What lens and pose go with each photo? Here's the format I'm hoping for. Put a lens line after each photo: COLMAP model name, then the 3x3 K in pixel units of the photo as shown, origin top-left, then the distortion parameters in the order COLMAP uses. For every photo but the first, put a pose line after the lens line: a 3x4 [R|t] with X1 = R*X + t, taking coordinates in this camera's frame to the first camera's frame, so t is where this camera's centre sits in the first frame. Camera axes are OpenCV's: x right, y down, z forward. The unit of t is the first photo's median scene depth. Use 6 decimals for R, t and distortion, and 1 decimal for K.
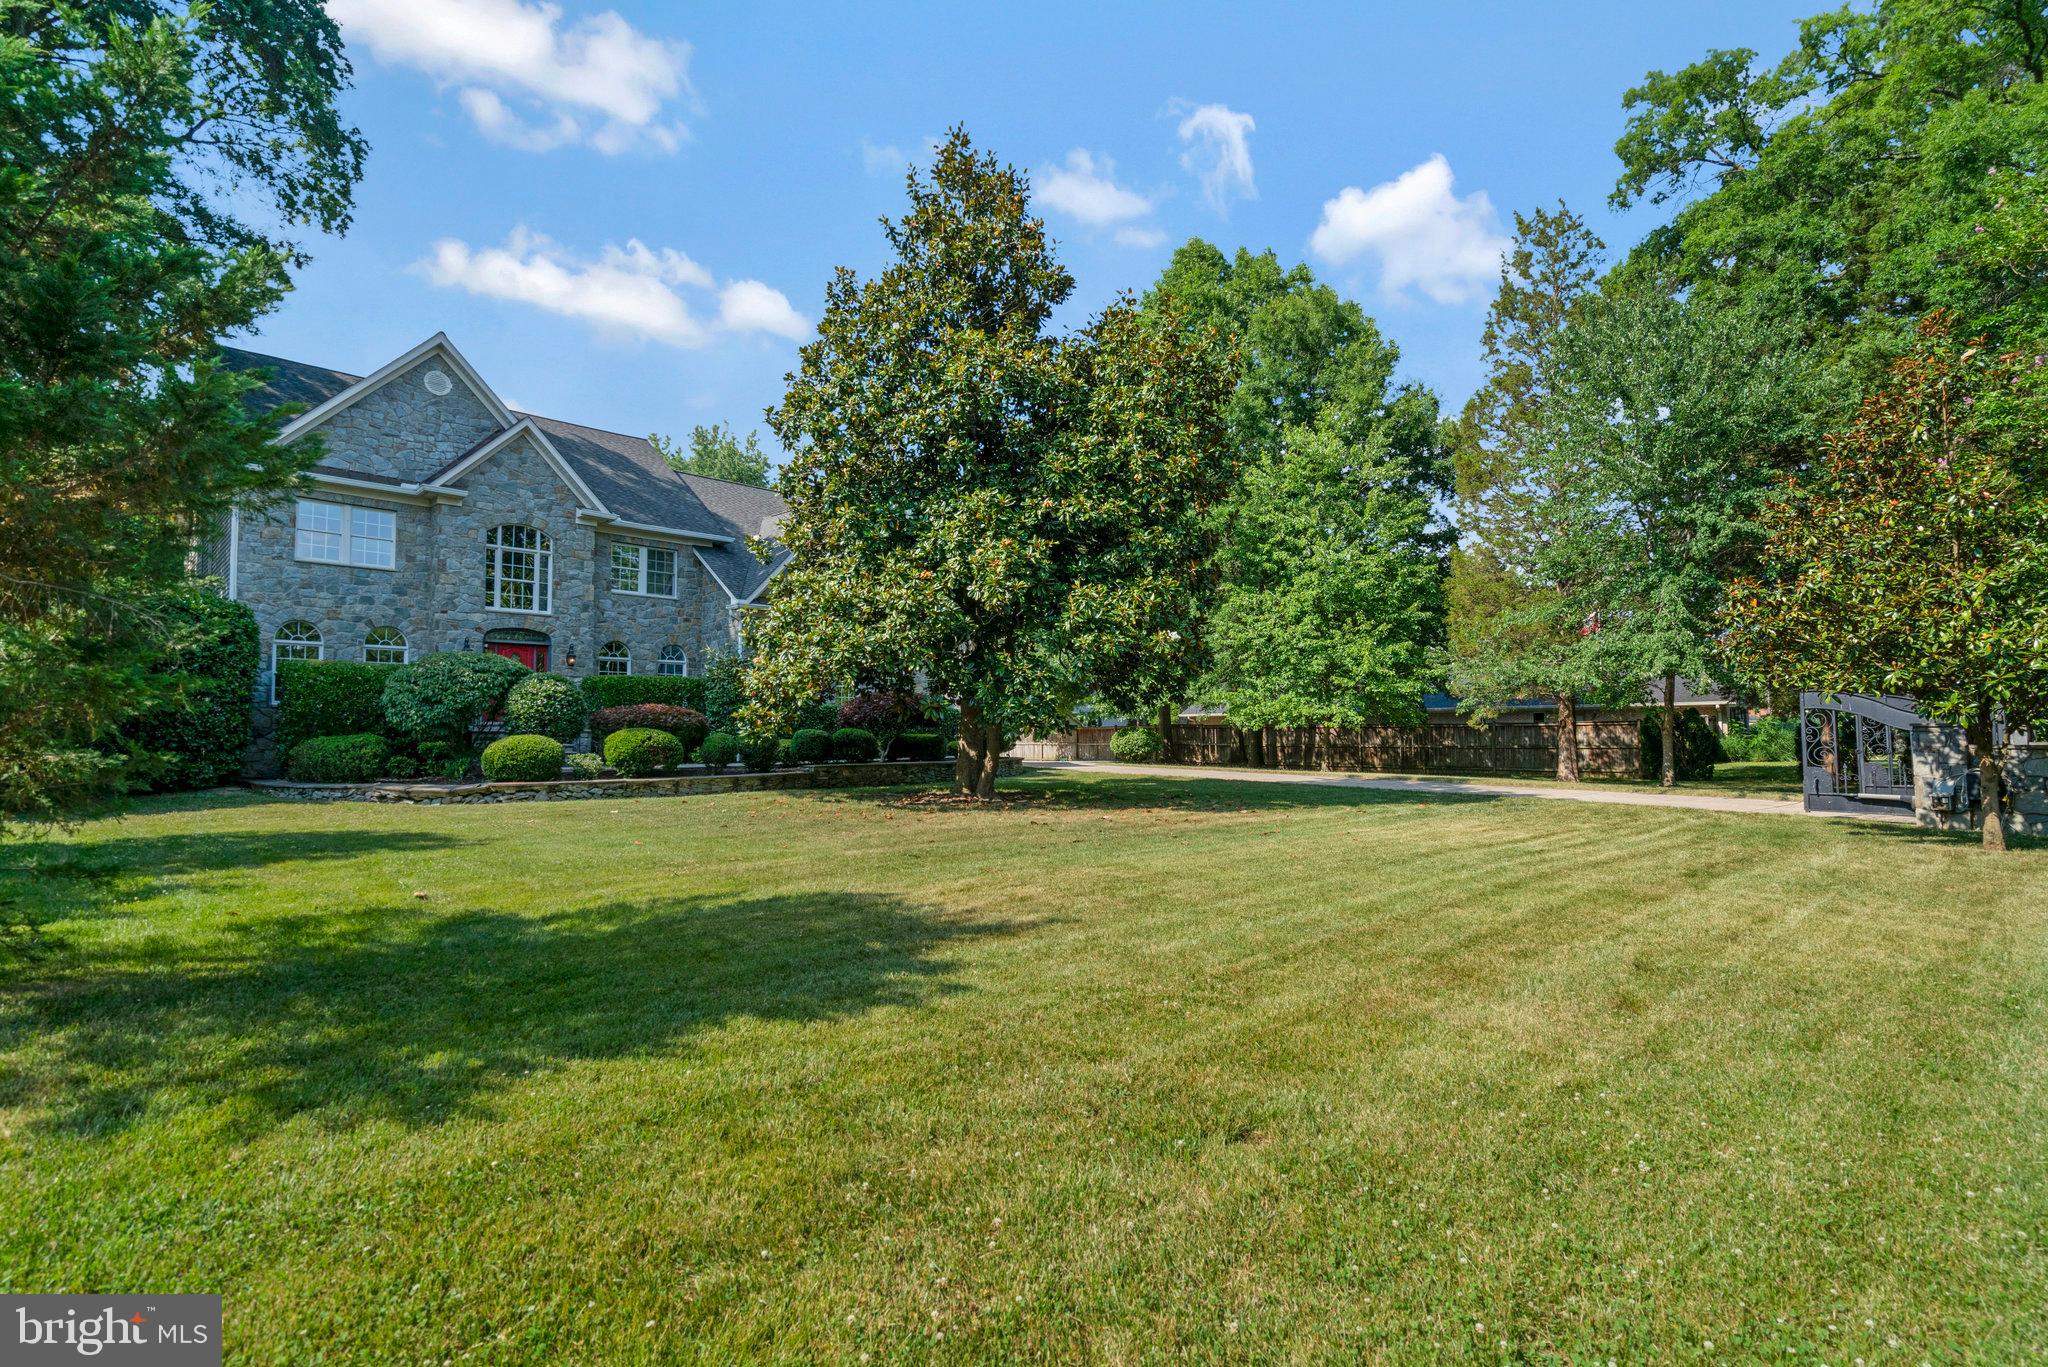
lens RADIAL K [[907.8, 0, 1021.2], [0, 907.8, 674.7], [0, 0, 1]] dist [-0.009680, 0.000353]
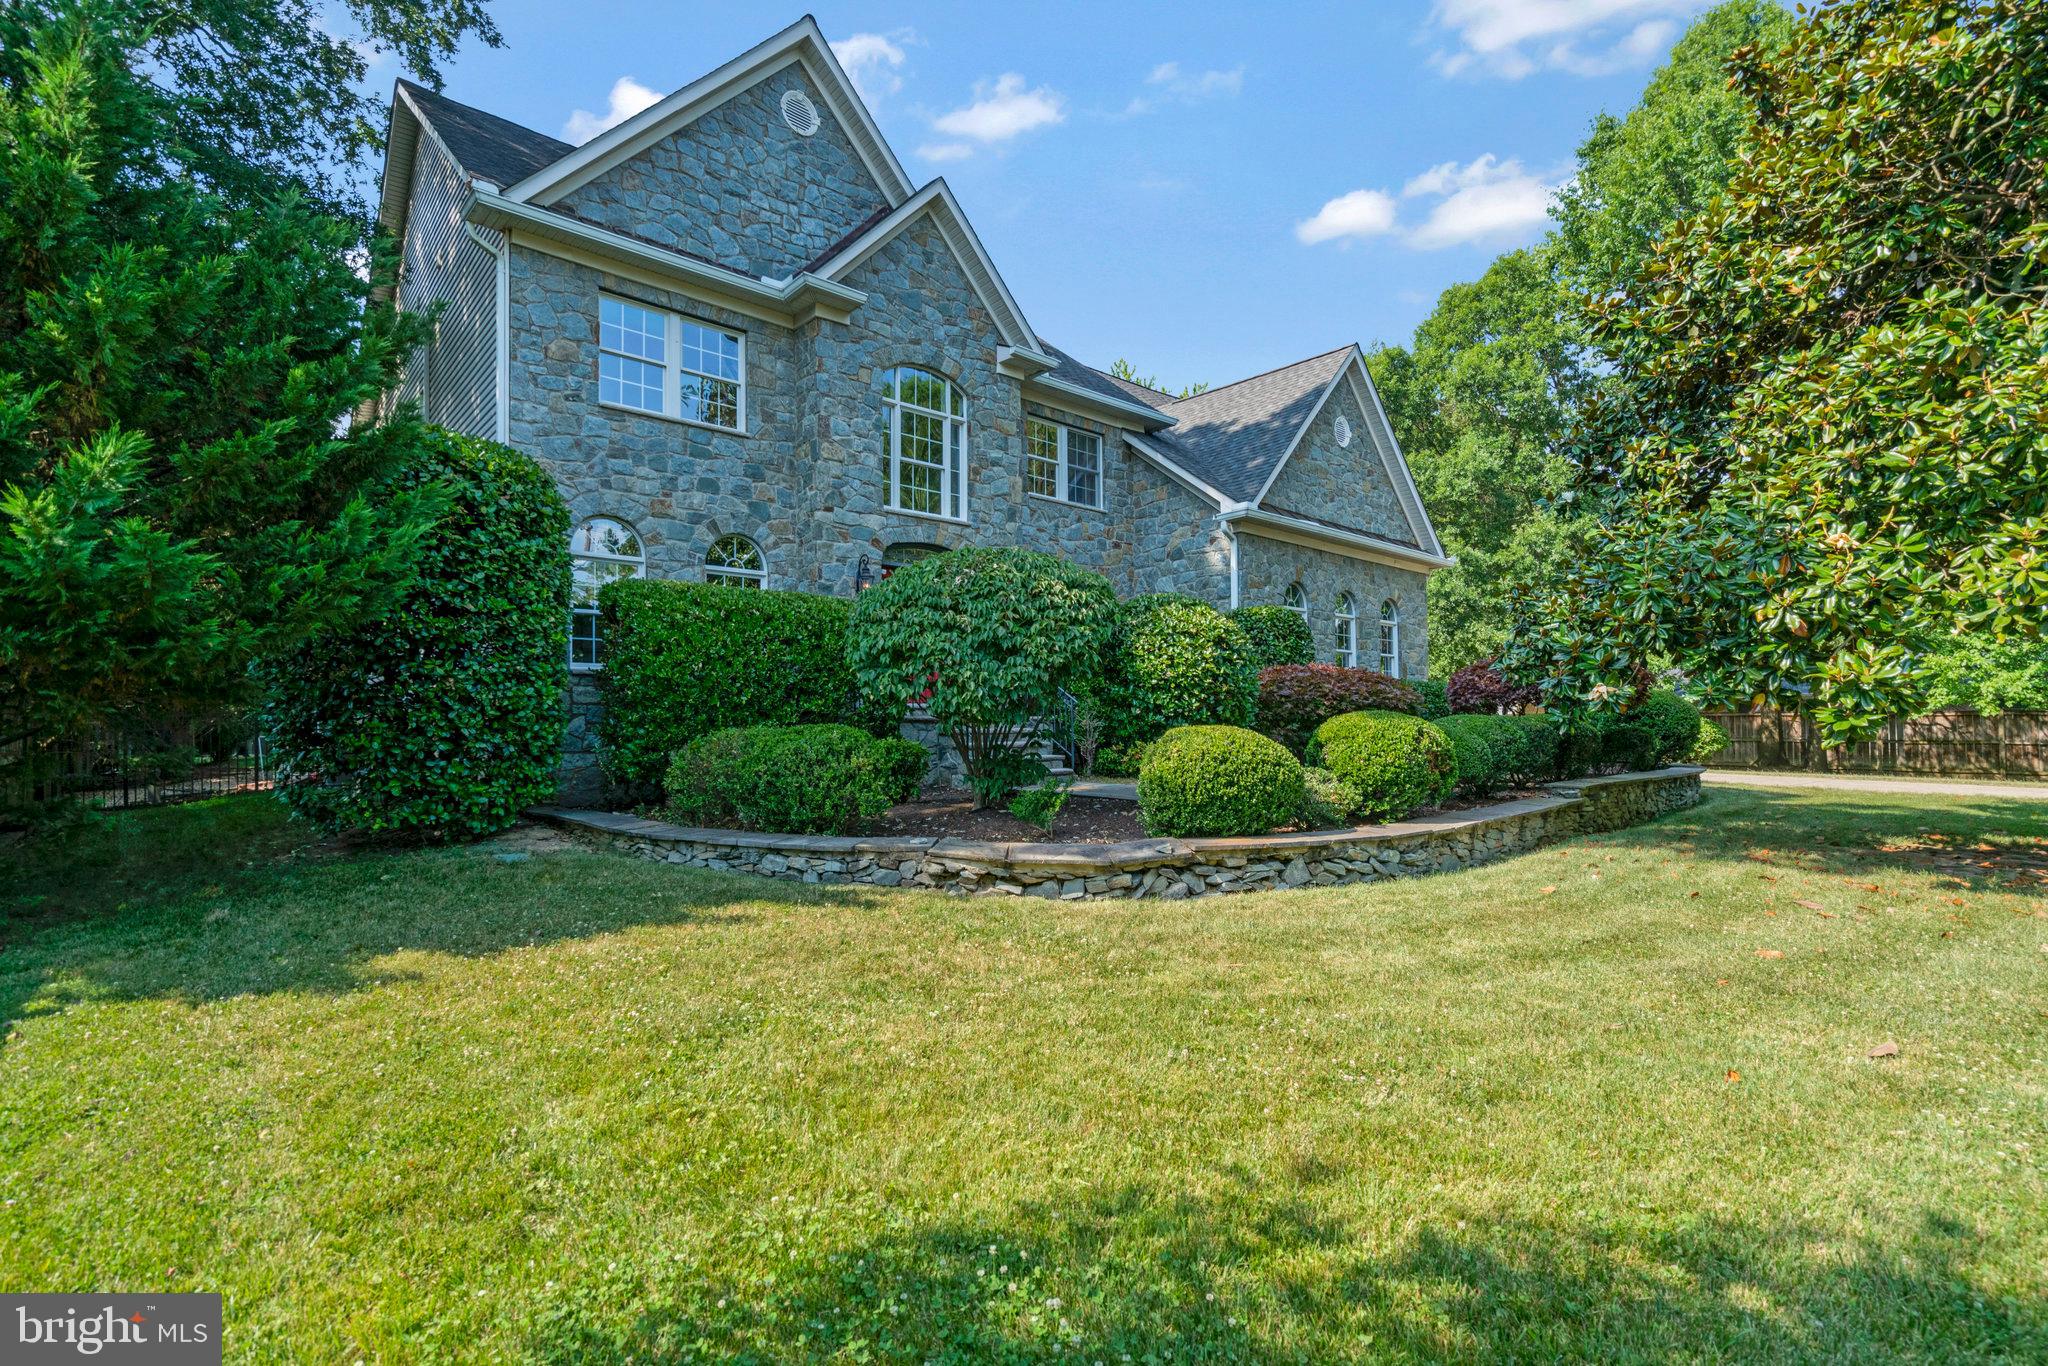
lens RADIAL K [[907.8, 0, 1027.2], [0, 907.8, 700.2], [0, 0, 1]] dist [-0.009680, 0.000353]
pose [[0.996666, 0.000957, -0.081588, -0.461330], [0.002447, 0.999131, 0.041614, 0.027520], [0.081557, -0.041675, 0.995797, 0.429492]]
